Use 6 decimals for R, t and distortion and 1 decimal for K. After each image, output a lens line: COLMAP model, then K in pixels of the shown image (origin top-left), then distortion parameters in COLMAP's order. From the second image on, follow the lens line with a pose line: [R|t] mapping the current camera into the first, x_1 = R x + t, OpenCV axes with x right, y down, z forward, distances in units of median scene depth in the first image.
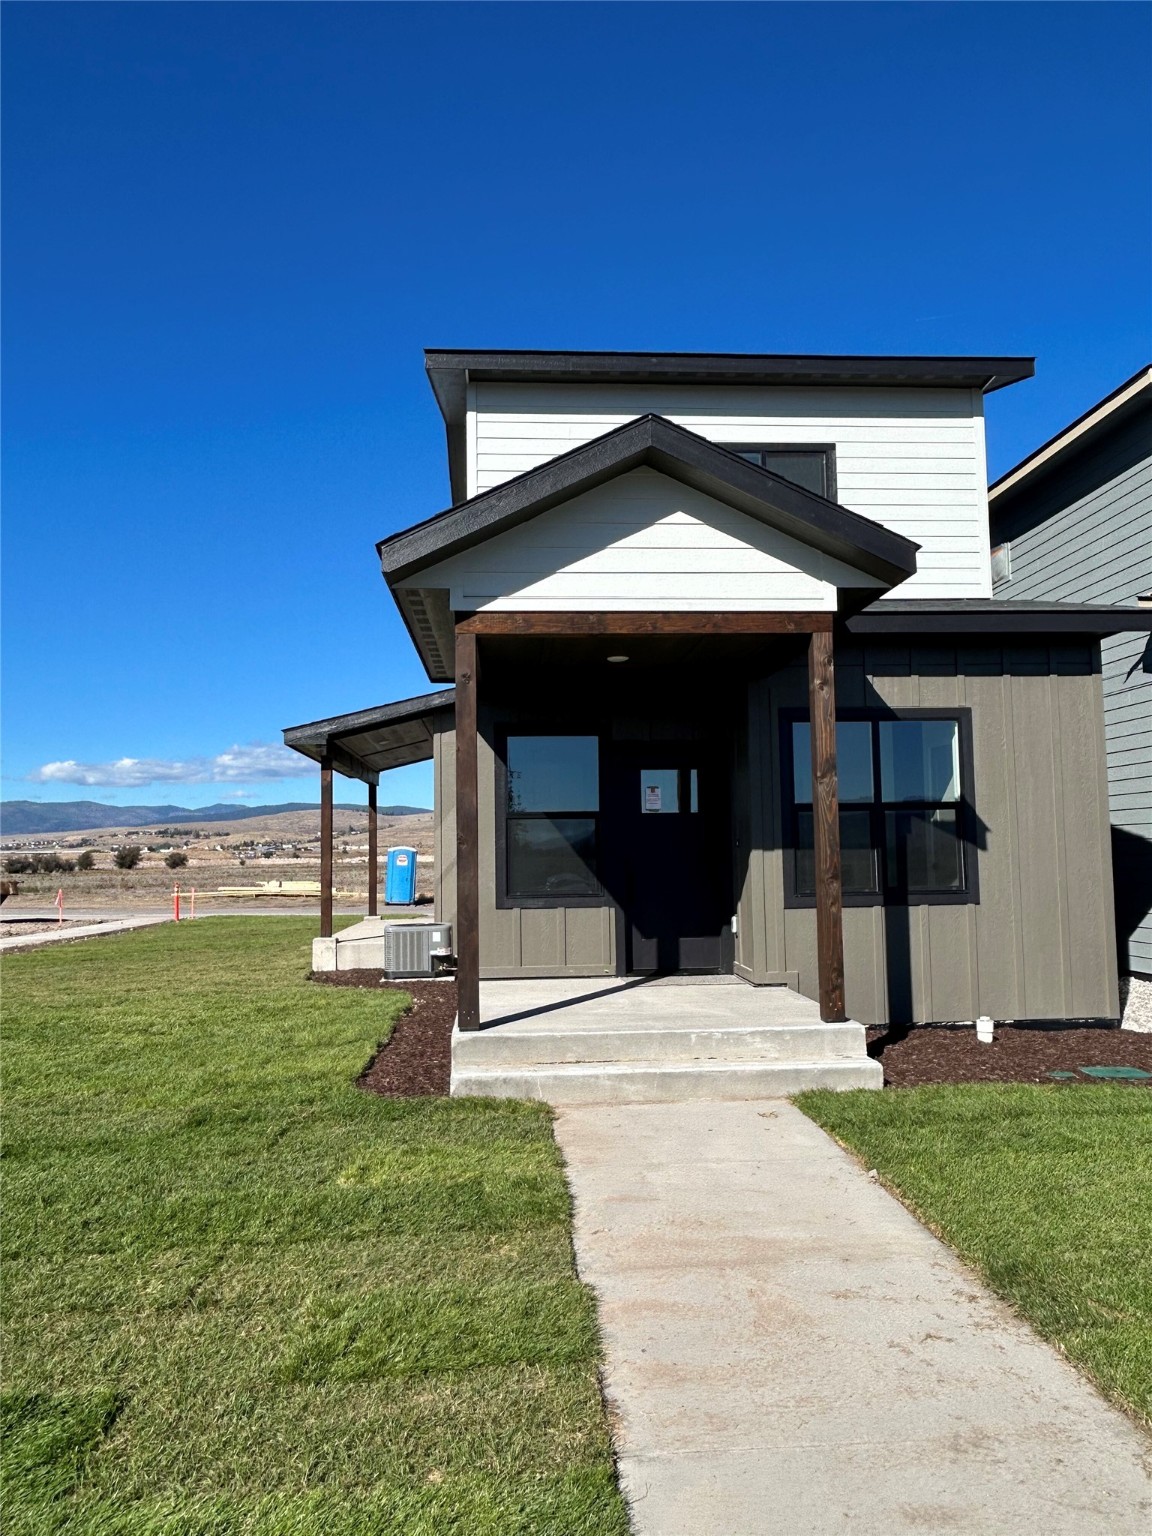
lens RADIAL K [[1129.4, 0, 576.0], [0, 1129.4, 768.0], [0, 0, 1]] dist [0.007926, 0.000710]
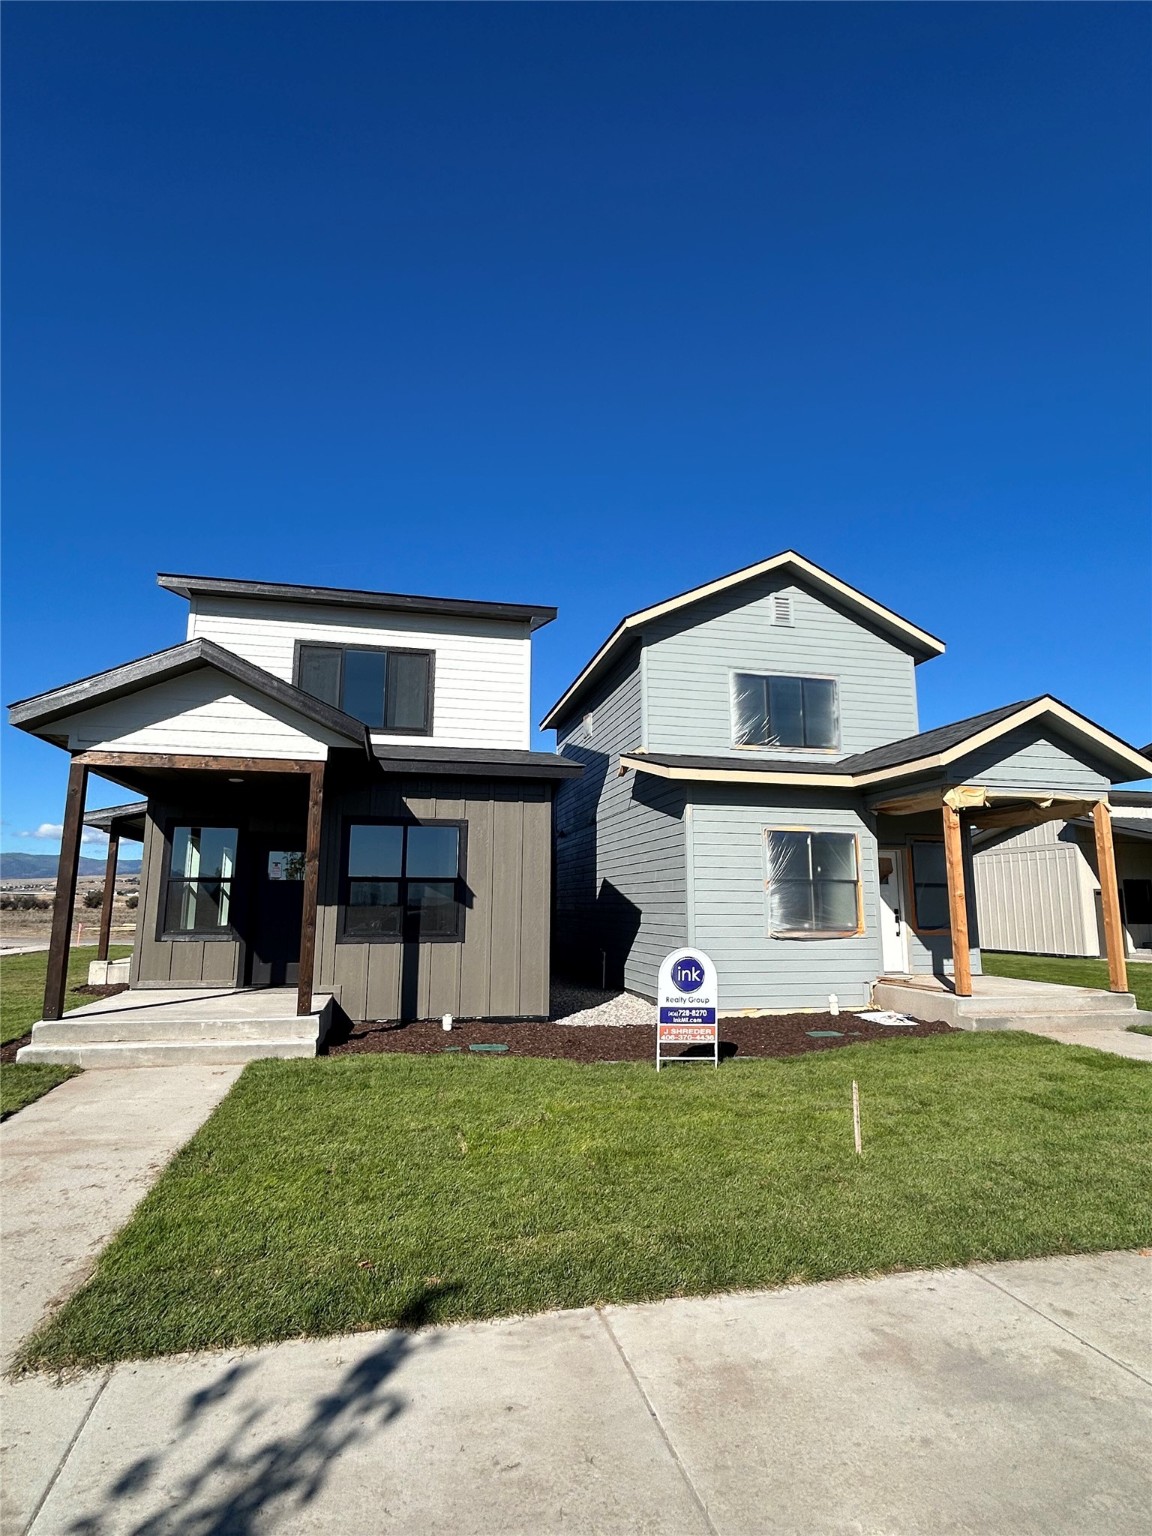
lens RADIAL K [[800.4, 0, 576.0], [0, 800.4, 768.0], [0, 0, 1]] dist [0.003547, -0.000531]
pose [[0.988749, 0.047141, 0.141963, 0.341535], [-0.033559, 0.994758, -0.096591, -0.021985], [-0.145772, 0.090740, 0.985148, -0.164450]]
